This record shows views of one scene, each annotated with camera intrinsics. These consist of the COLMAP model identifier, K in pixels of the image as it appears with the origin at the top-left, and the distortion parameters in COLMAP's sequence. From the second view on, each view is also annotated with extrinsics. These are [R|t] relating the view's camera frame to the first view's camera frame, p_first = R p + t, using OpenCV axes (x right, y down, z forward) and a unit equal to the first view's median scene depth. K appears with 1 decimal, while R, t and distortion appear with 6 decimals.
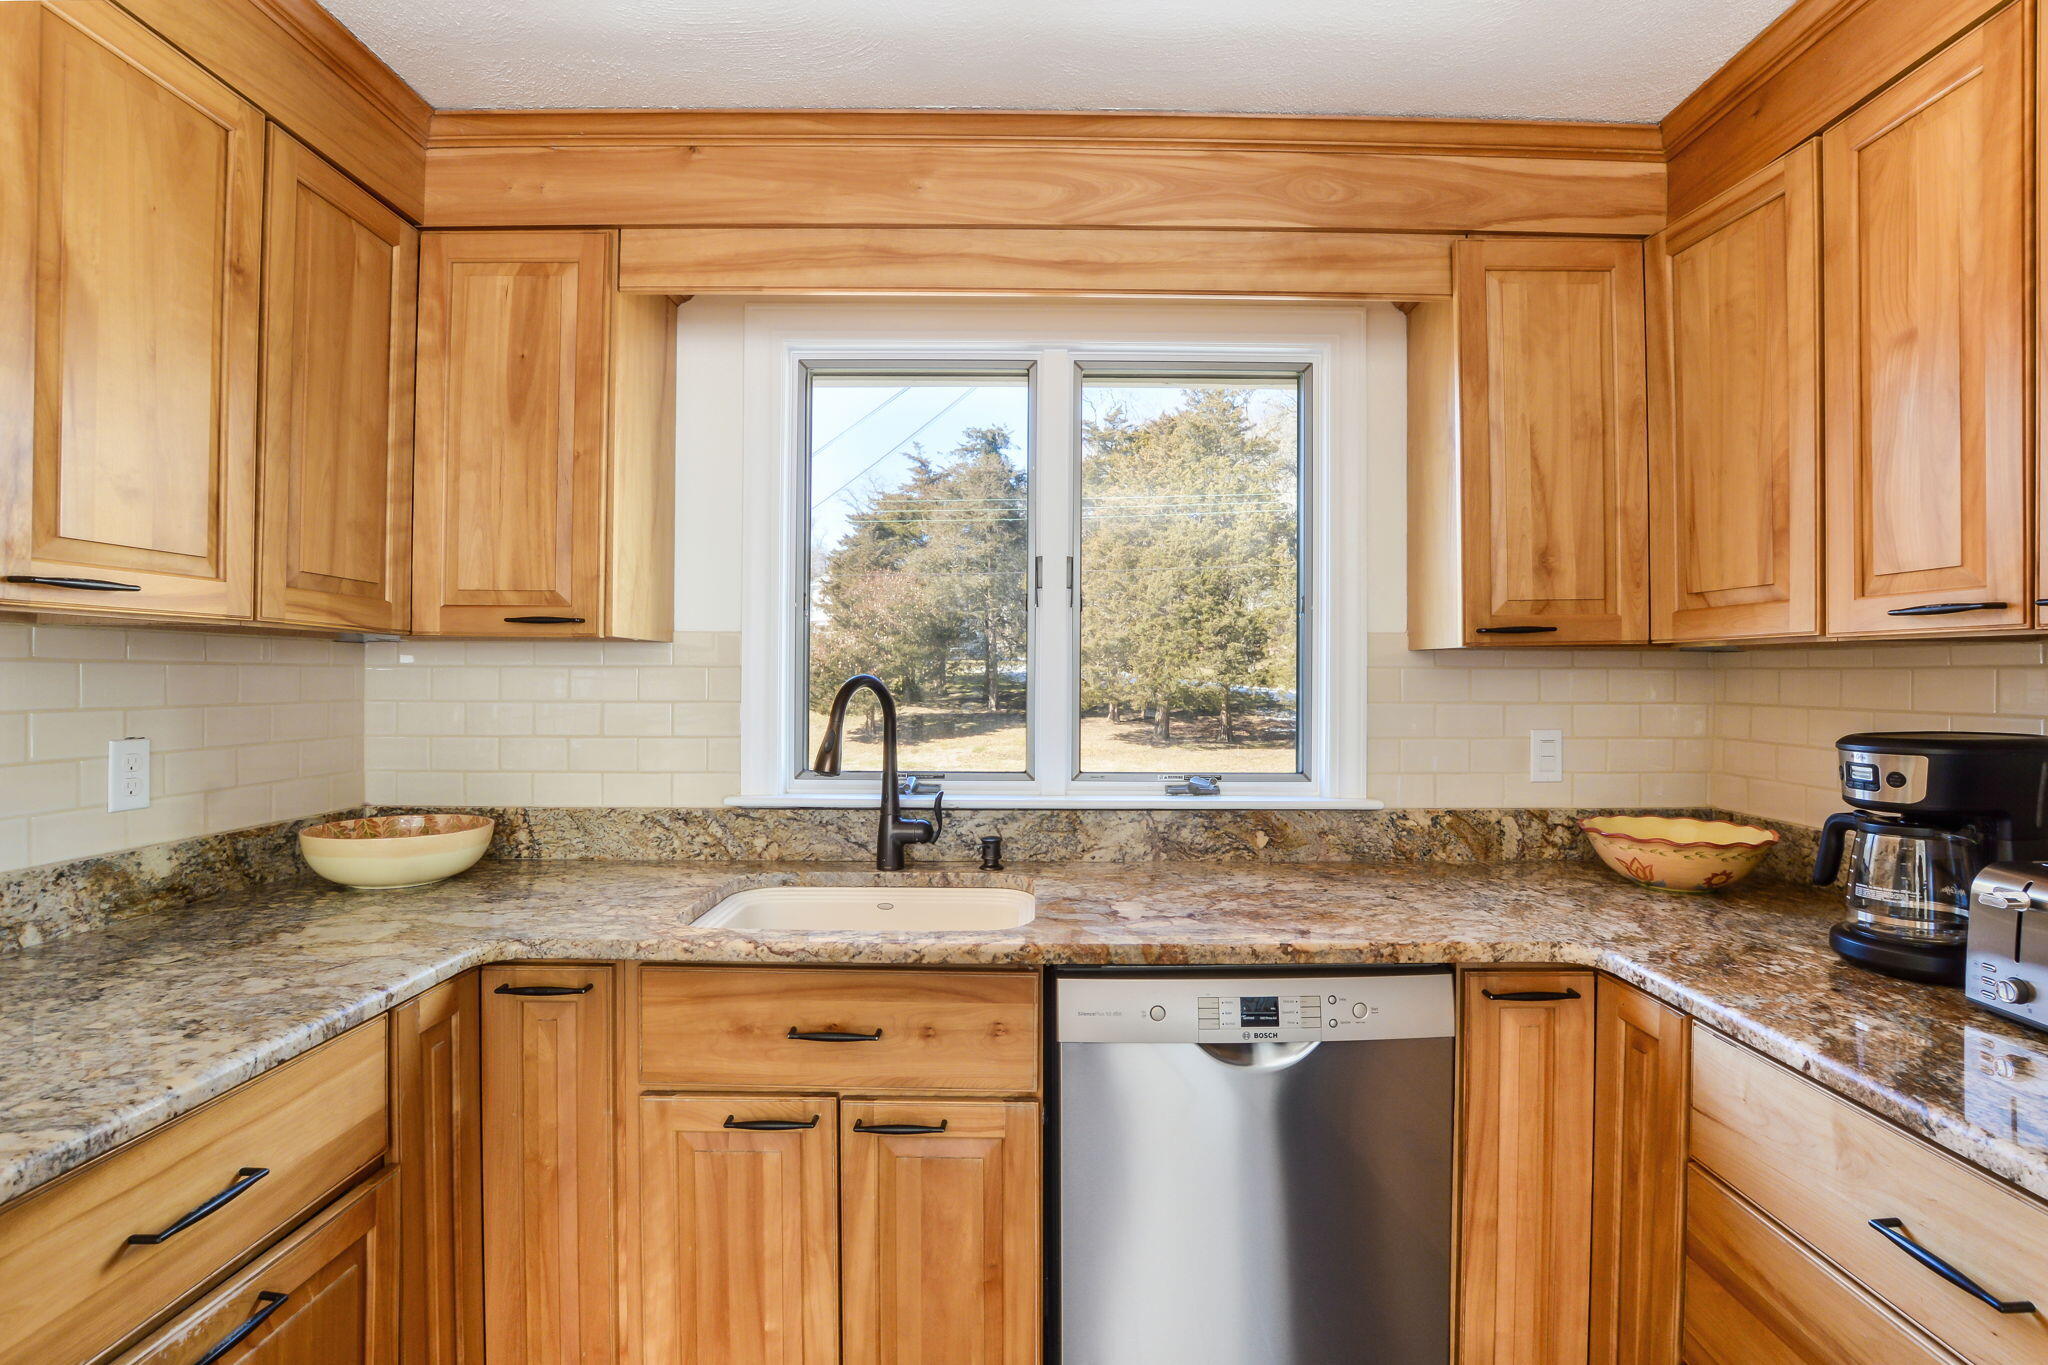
lens RADIAL K [[965.9, 0, 1028.4], [0, 965.9, 684.9], [0, 0, 1]] dist [-0.026184, 0.005213]
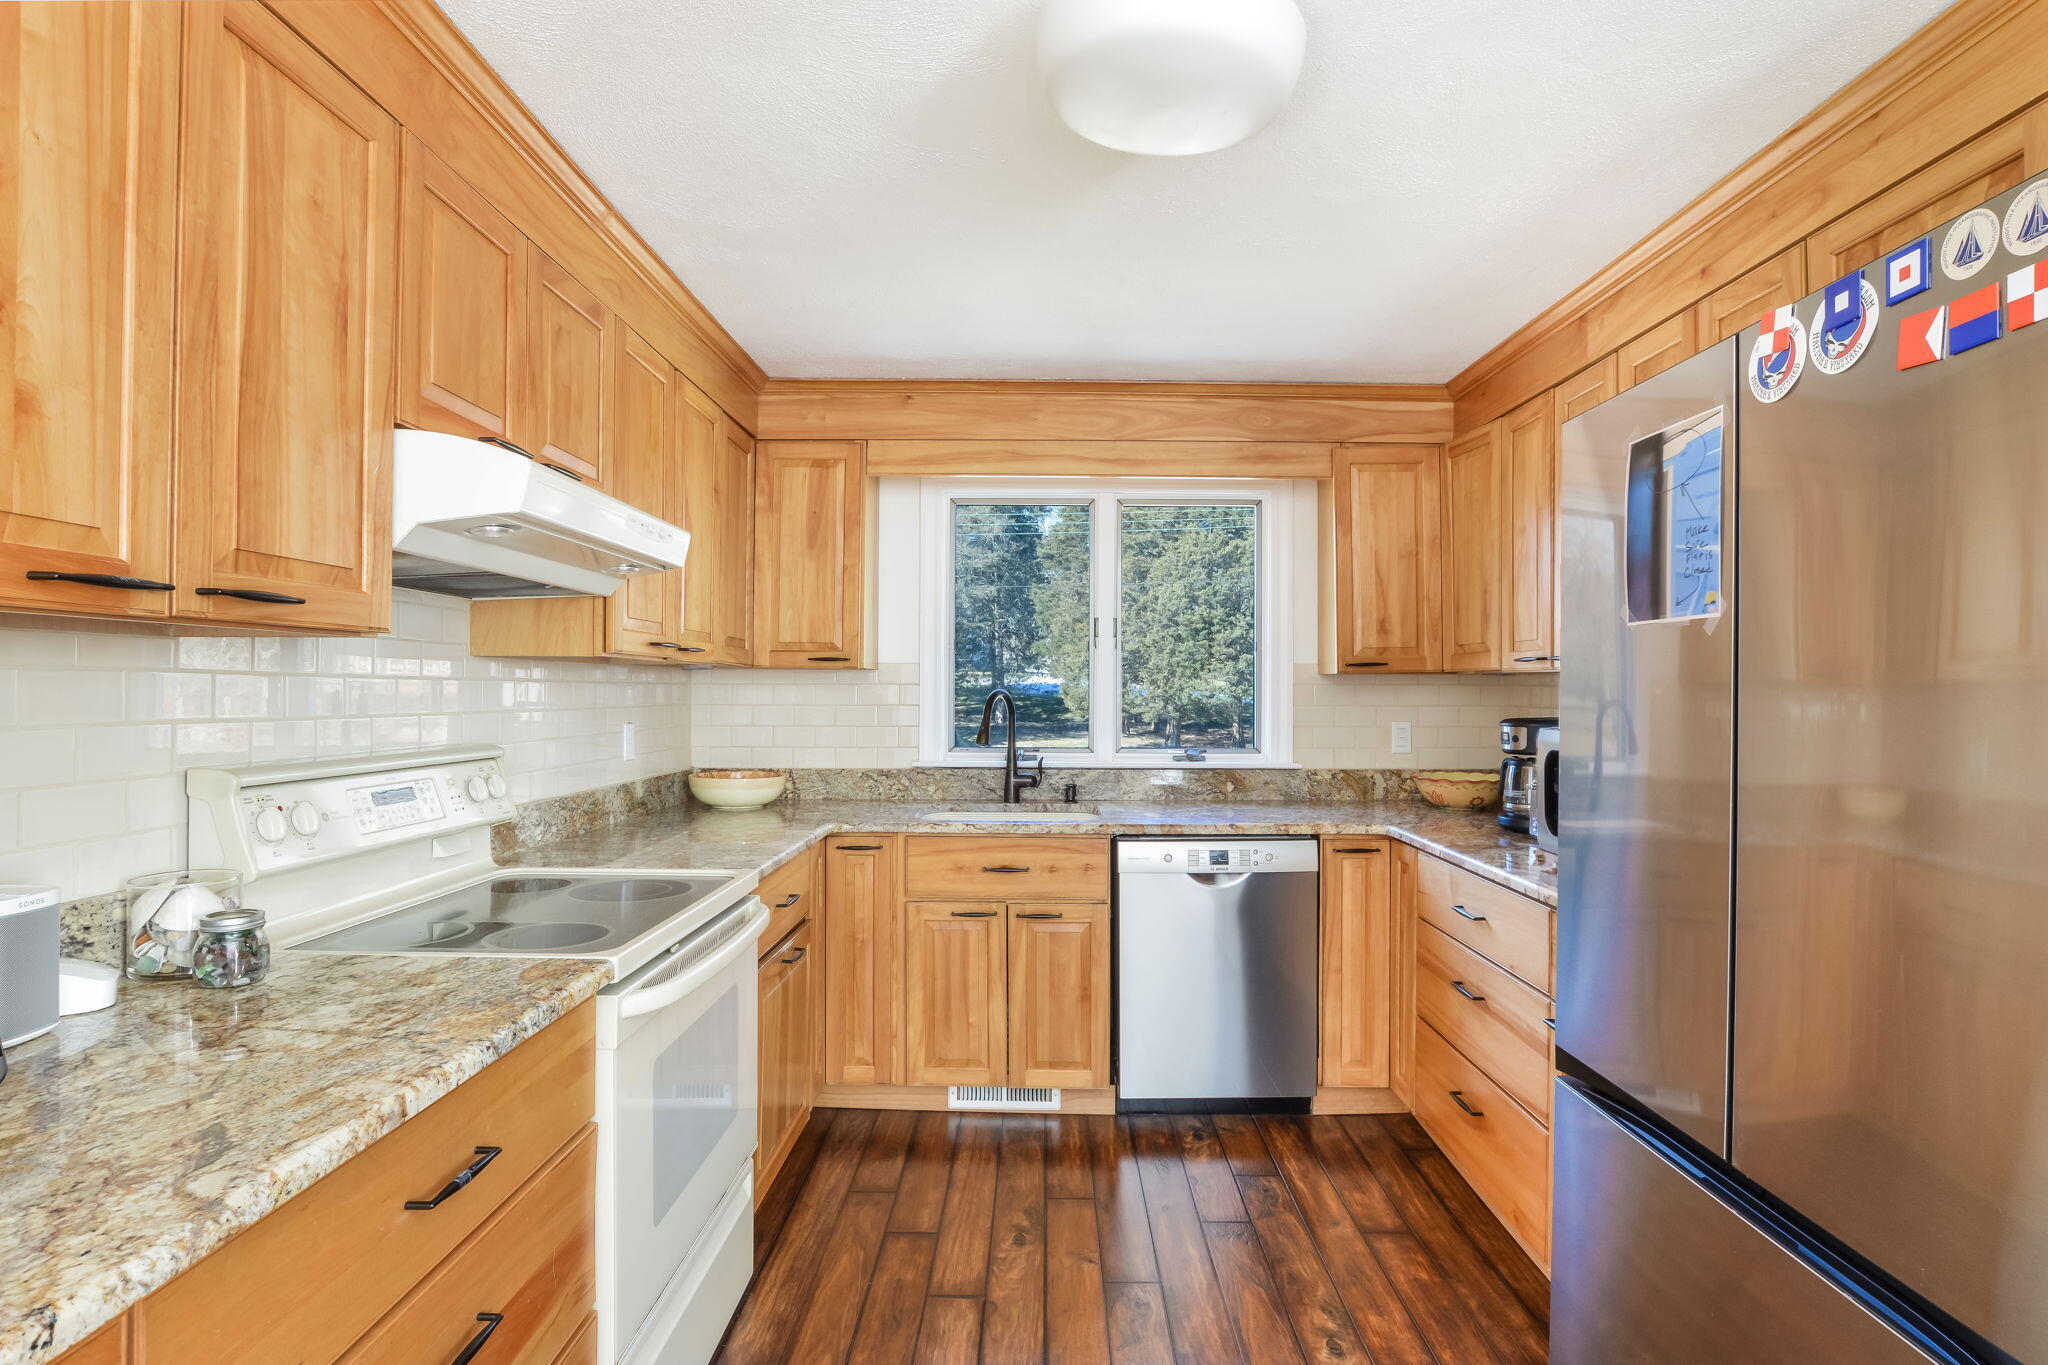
lens RADIAL K [[965.9, 0, 1028.4], [0, 965.9, 684.9], [0, 0, 1]] dist [-0.026184, 0.005213]
pose [[0.999939, -0.000198, -0.010999, -0.107013], [0.000058, 0.999919, -0.012759, 0.004329], [0.011001, 0.012758, 0.999858, -0.807922]]
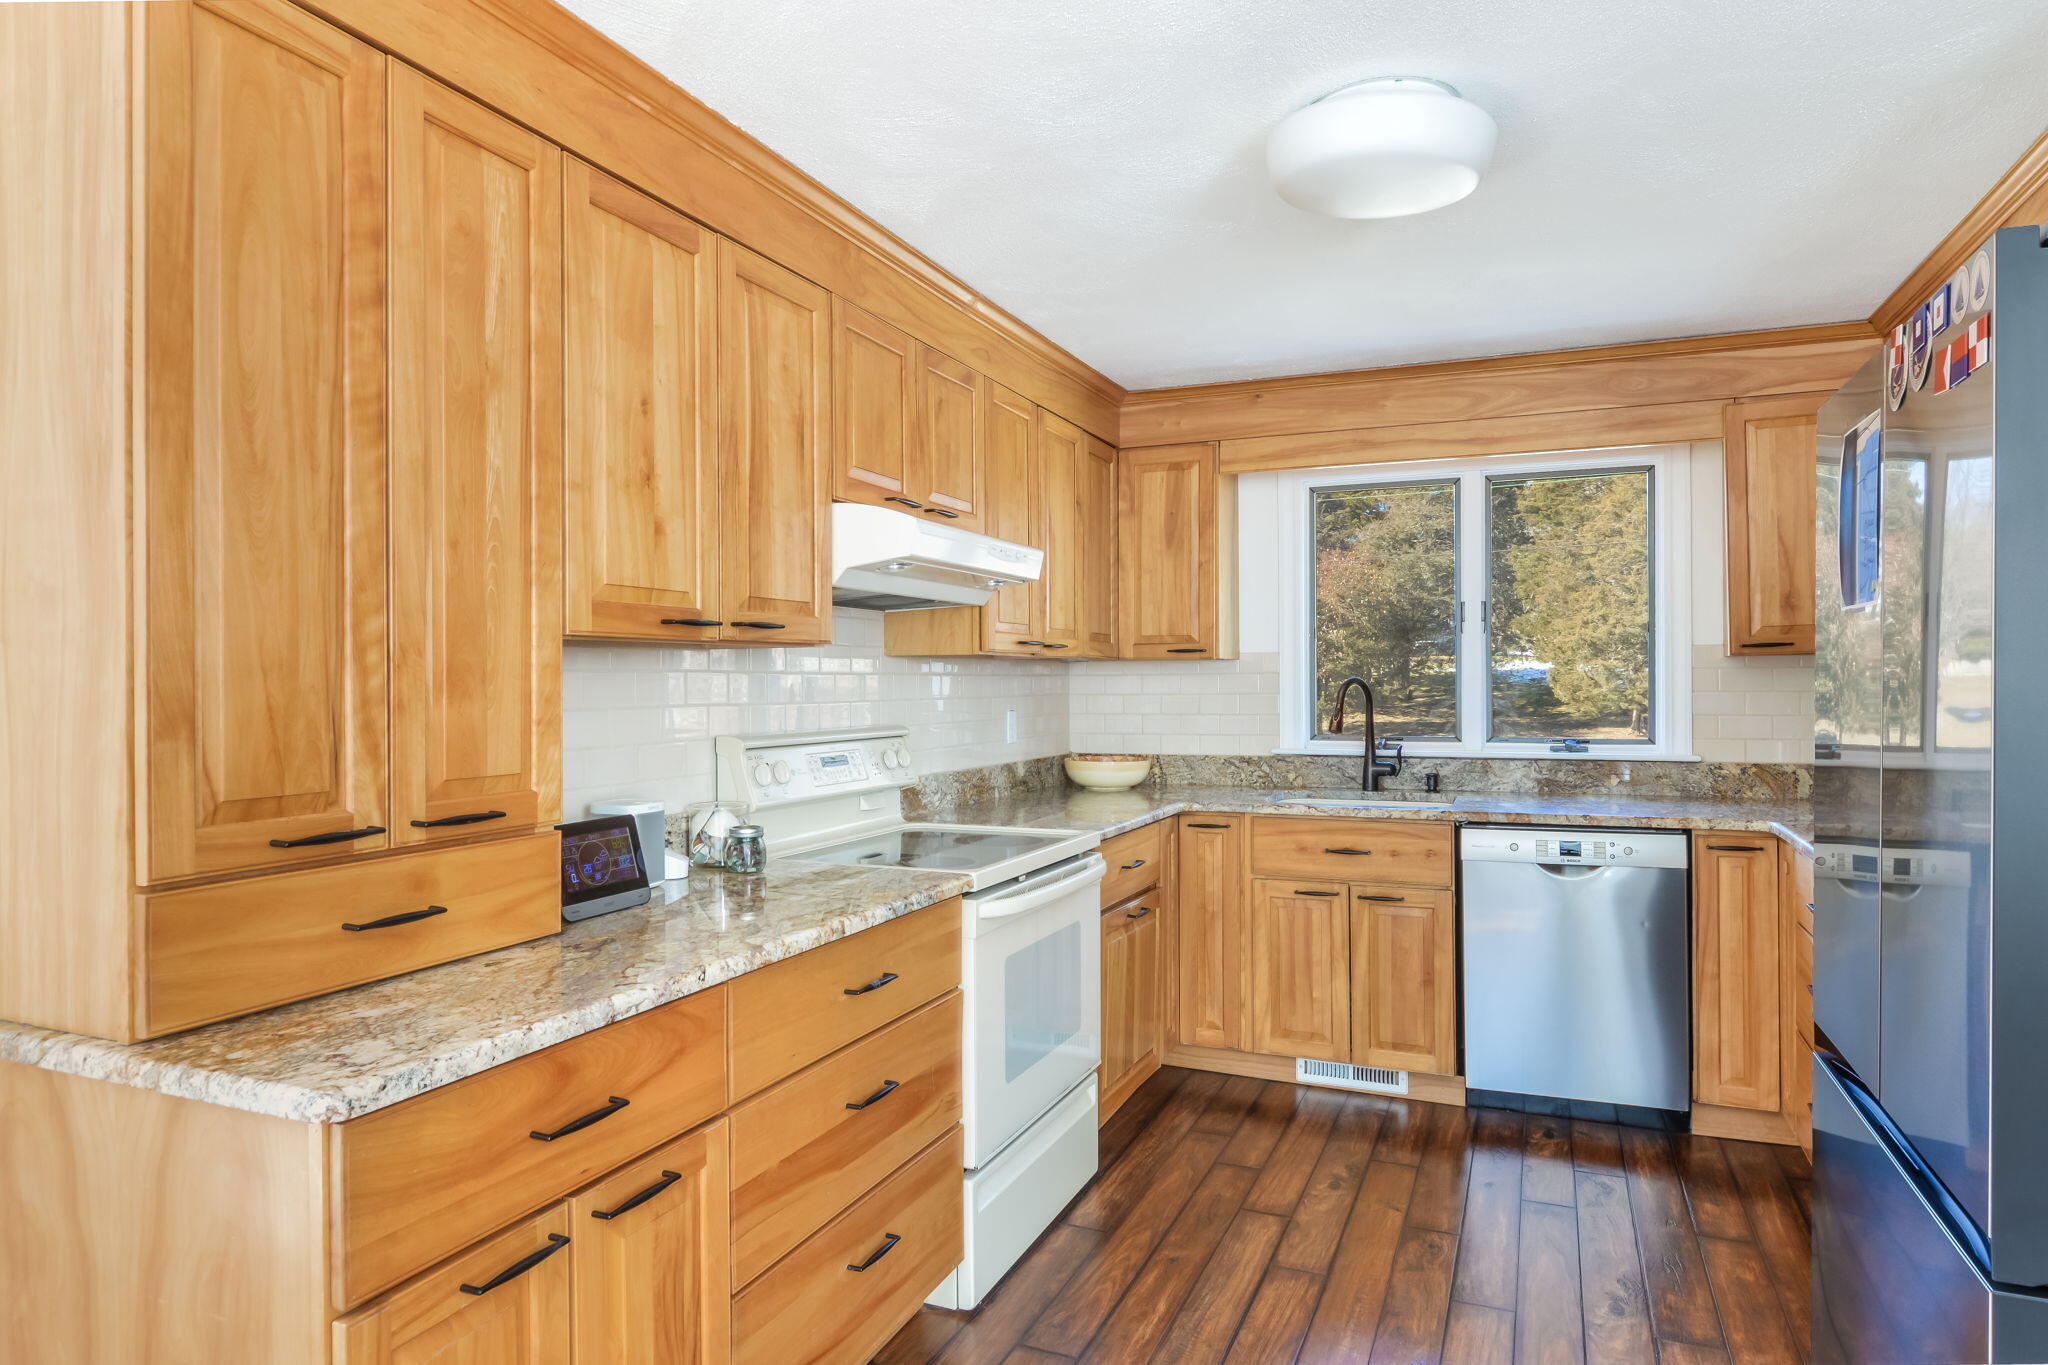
lens RADIAL K [[1112.6, 0, 1086.8], [0, 1112.6, 678.9], [0, 0, 1]] dist [-0.003344, 0.001232]
pose [[0.932877, -0.011013, -0.360028, 0.111841], [0.008128, 0.999922, -0.009526, 0.008654], [0.360104, 0.005960, 0.932893, -1.142980]]
